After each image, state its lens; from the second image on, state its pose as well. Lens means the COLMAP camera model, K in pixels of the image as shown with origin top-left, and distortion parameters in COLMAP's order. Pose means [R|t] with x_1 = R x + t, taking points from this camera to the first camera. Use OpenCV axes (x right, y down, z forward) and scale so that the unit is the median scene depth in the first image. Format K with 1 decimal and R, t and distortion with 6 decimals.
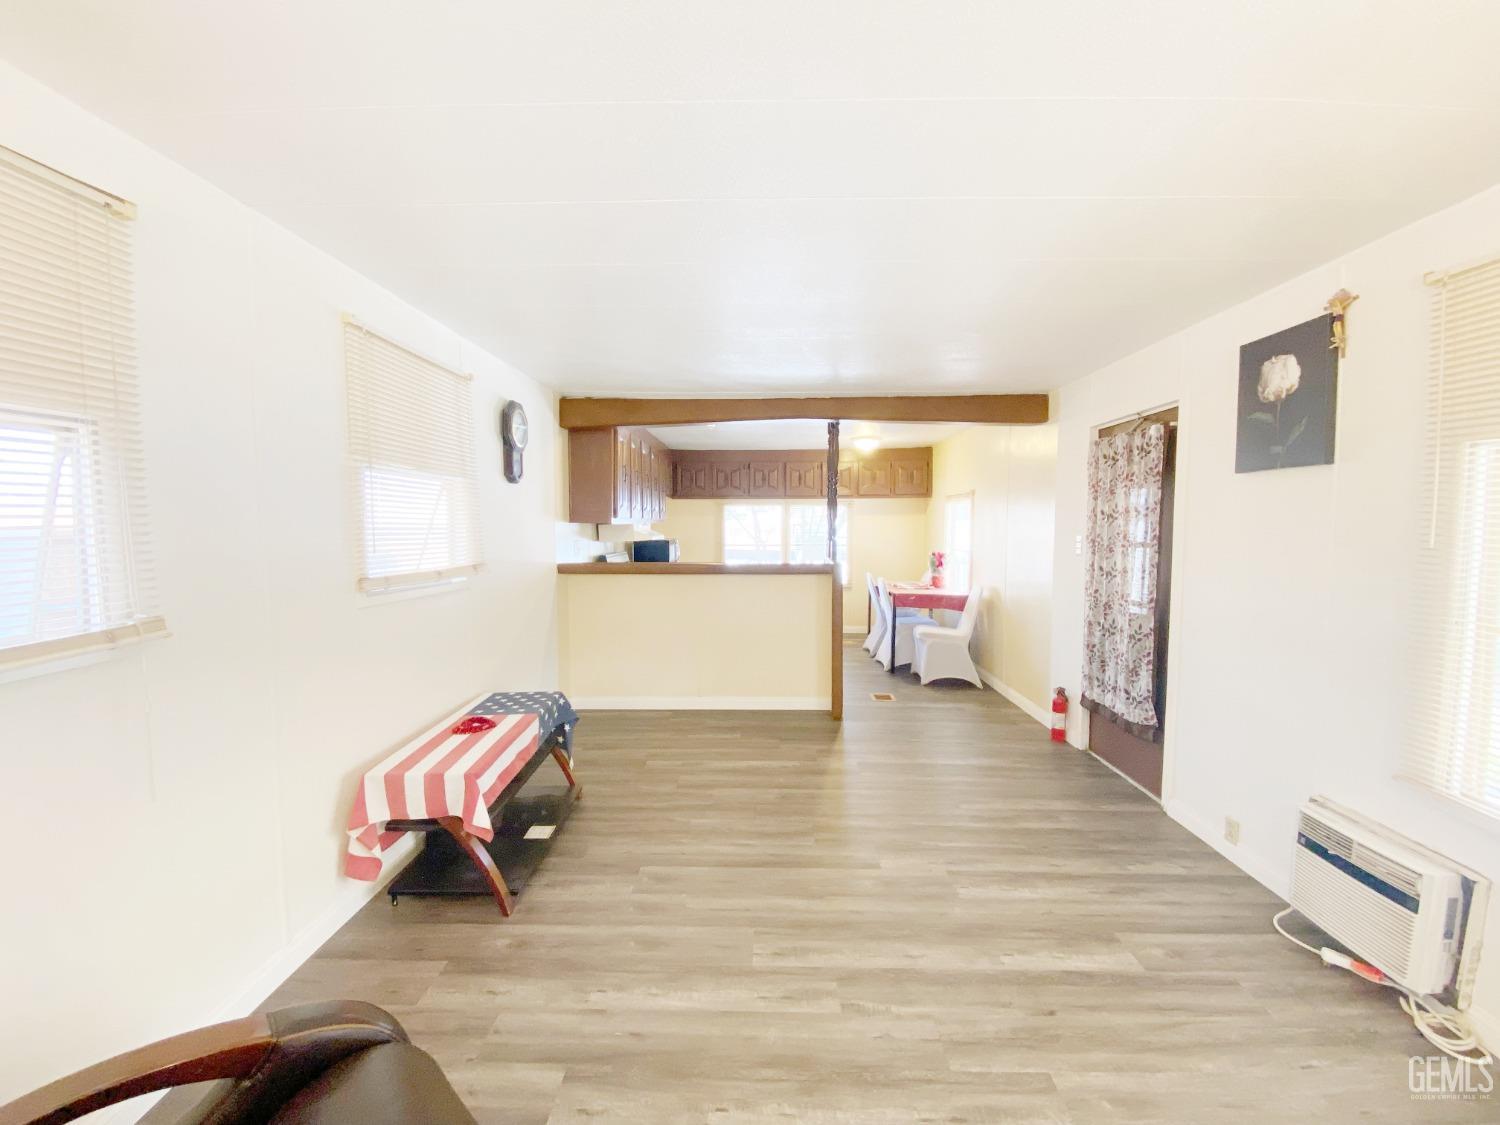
lens RADIAL K [[607.5, 0, 752.2], [0, 607.5, 558.2], [0, 0, 1]] dist [0.033773, -0.027580]
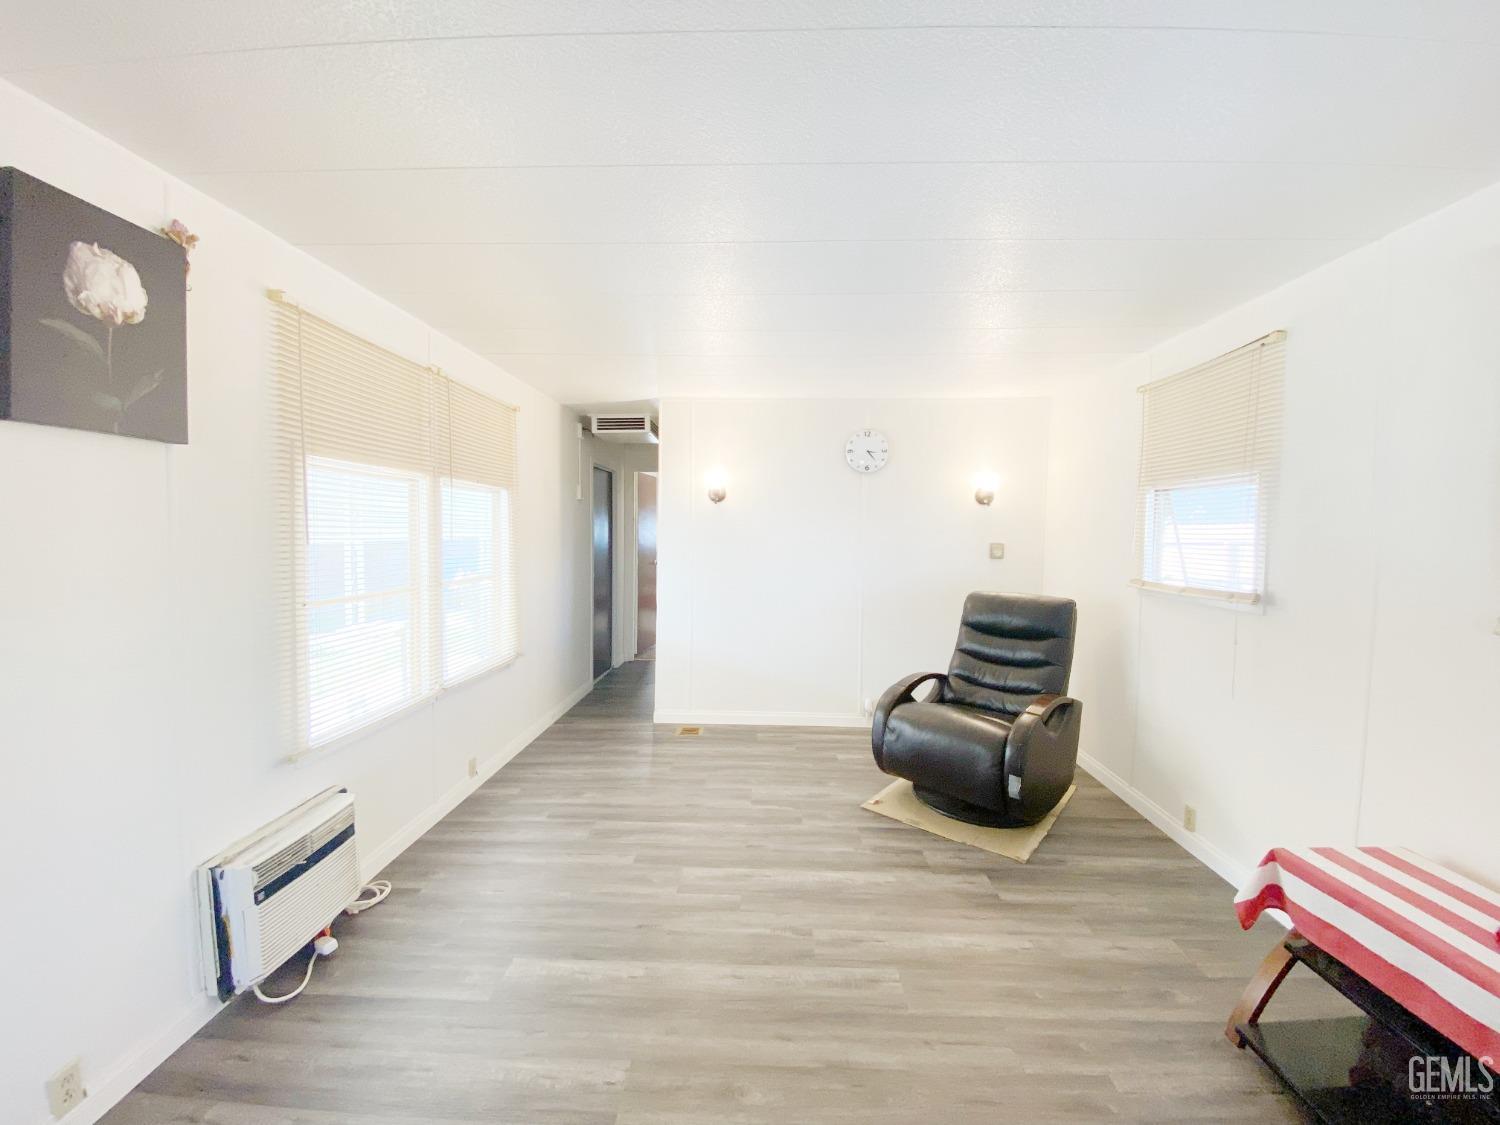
lens RADIAL K [[613.2, 0, 765.6], [0, 613.2, 551.2], [0, 0, 1]] dist [0.039804, -0.029302]
pose [[-0.999862, -0.014638, -0.007816, 0.209507], [-0.015380, 0.994322, 0.105292, -0.109625], [0.006230, 0.105398, -0.994411, 1.731468]]
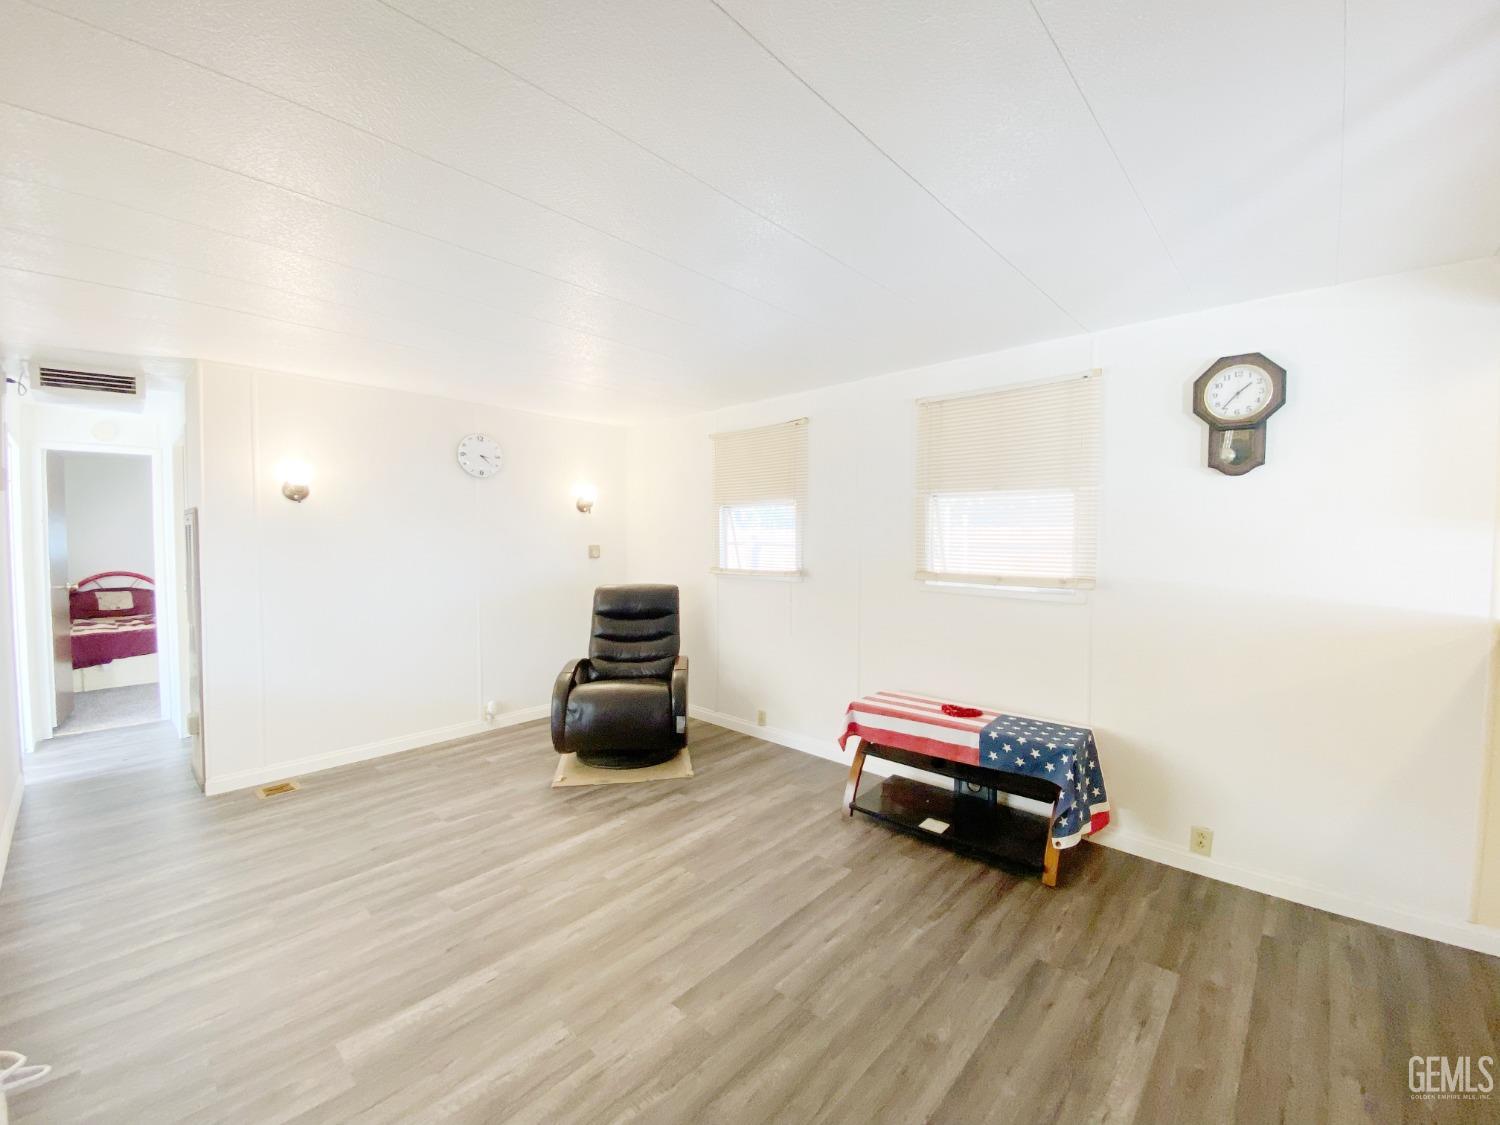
lens RADIAL K [[607.5, 0, 752.2], [0, 607.5, 558.2], [0, 0, 1]] dist [0.033773, -0.027580]
pose [[-0.649718, 0.022743, -0.759835, 0.787734], [-0.051165, 0.995977, 0.073561, -0.089282], [0.758451, 0.086671, -0.645941, 1.704975]]
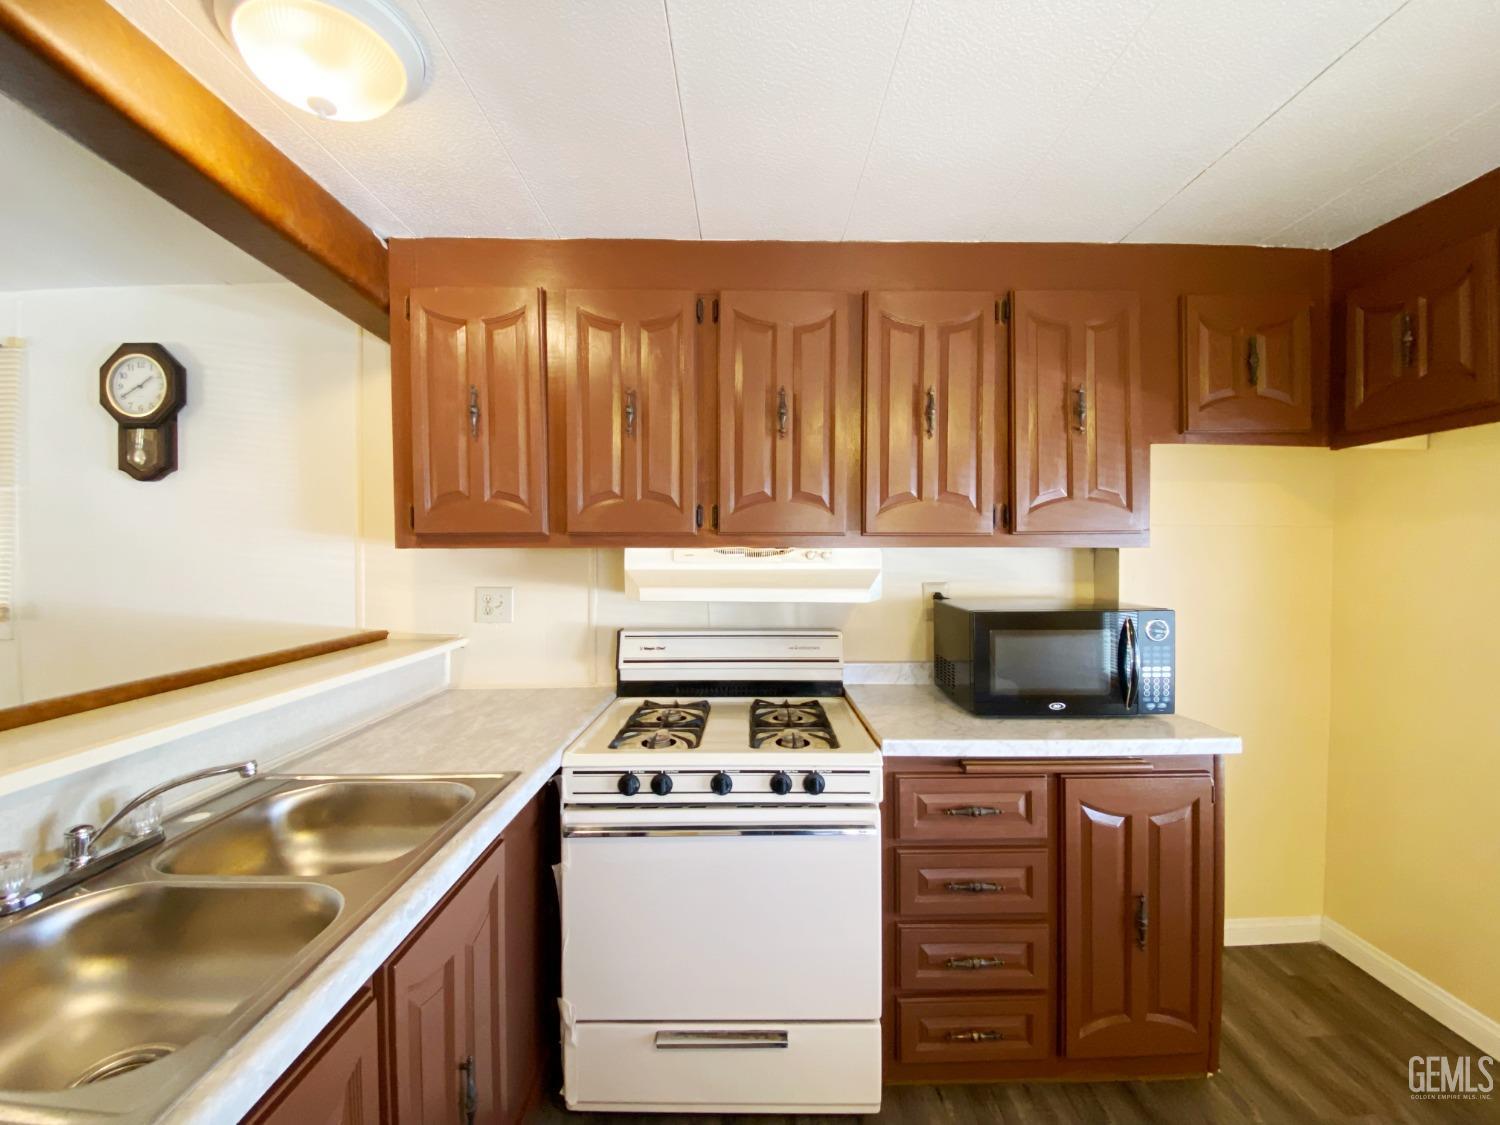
lens RADIAL K [[607.5, 0, 752.2], [0, 607.5, 558.2], [0, 0, 1]] dist [0.033773, -0.027580]
pose [[0.024856, 0.019274, -0.999505, 0.336881], [-0.063319, 0.997837, 0.017667, -0.161959], [0.997684, 0.062849, 0.026023, 2.558544]]
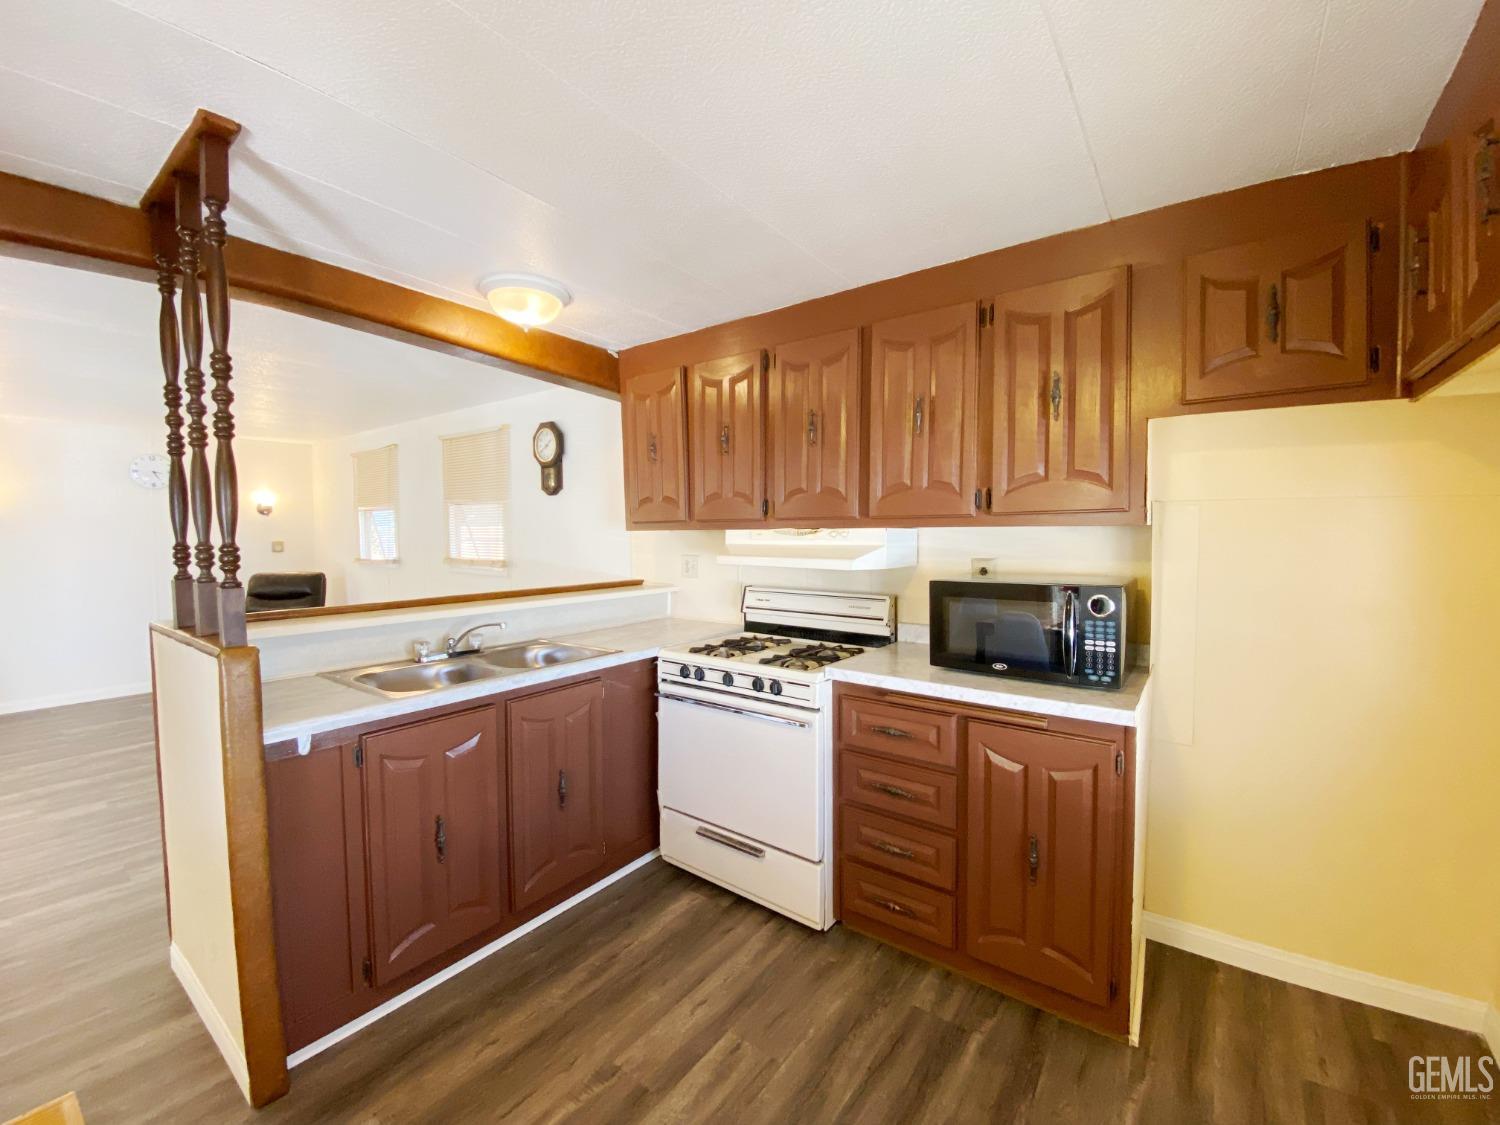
lens RADIAL K [[607.5, 0, 752.2], [0, 607.5, 558.2], [0, 0, 1]] dist [0.033773, -0.027580]
pose [[-0.580834, 0.039795, -0.813049, 0.486030], [-0.046882, 0.995511, 0.082217, -0.195377], [0.812671, 0.085872, -0.576361, 3.169055]]
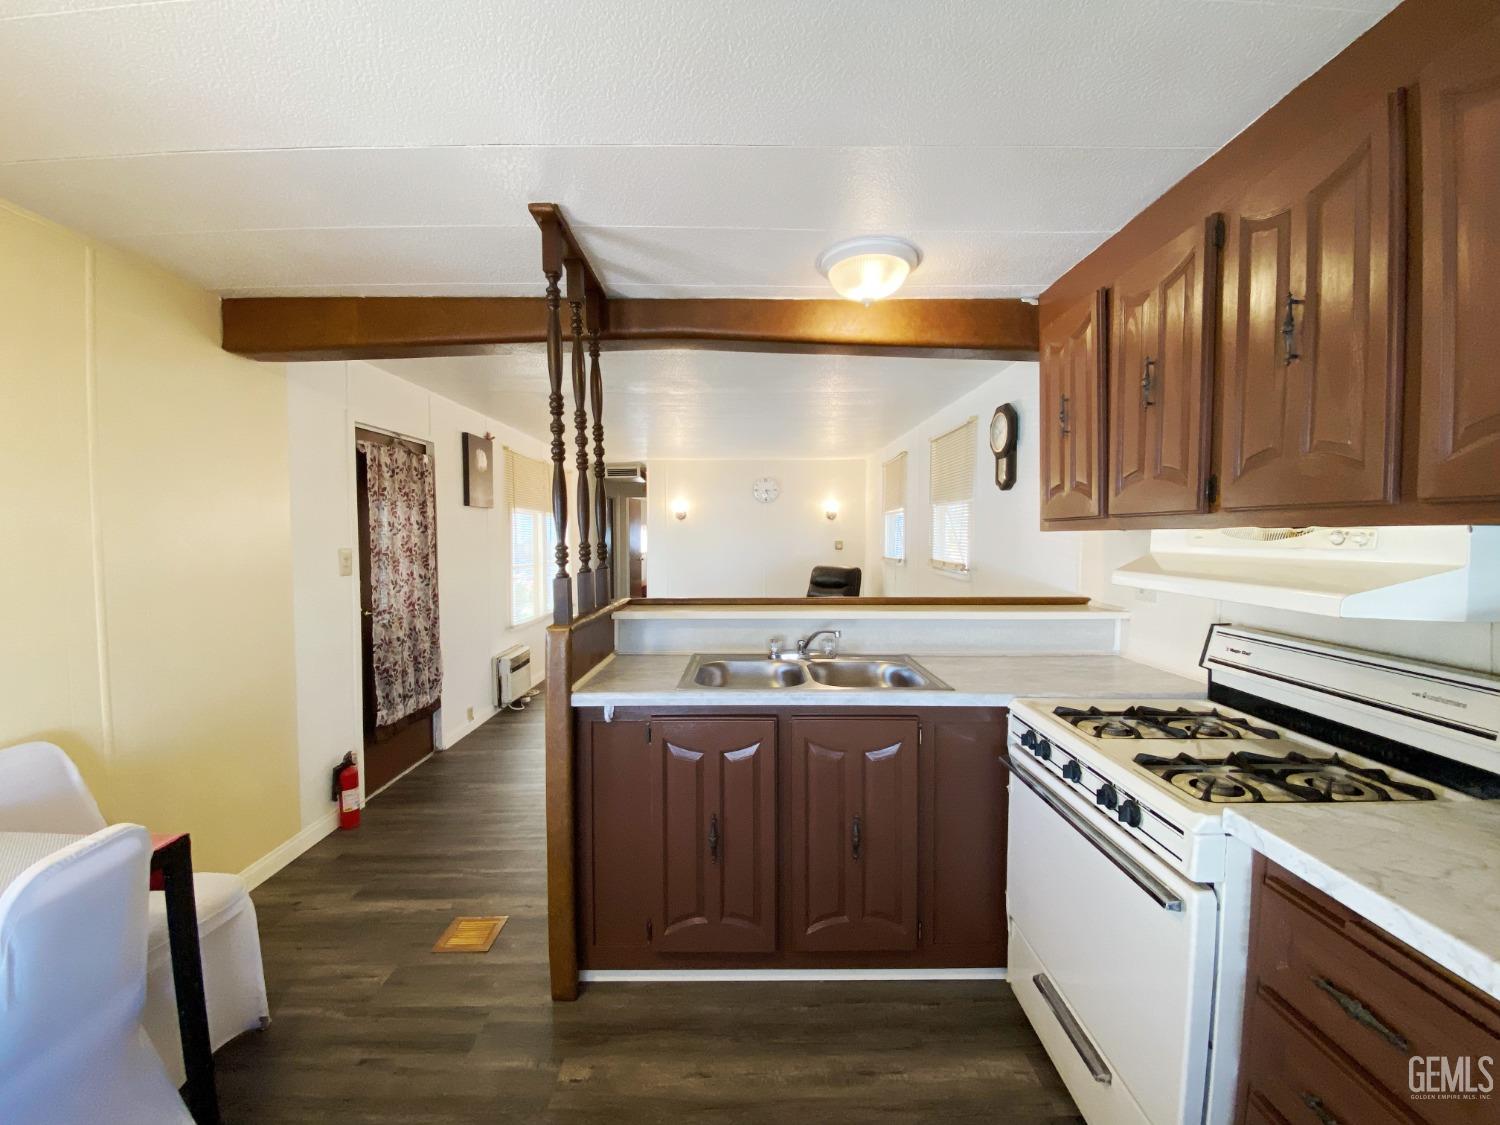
lens RADIAL K [[607.5, 0, 752.2], [0, 607.5, 558.2], [0, 0, 1]] dist [0.033773, -0.027580]
pose [[-0.999761, 0.005733, -0.021109, 0.030669], [0.003523, 0.994647, 0.103273, -0.195386], [0.021588, 0.103174, -0.994429, 3.174038]]
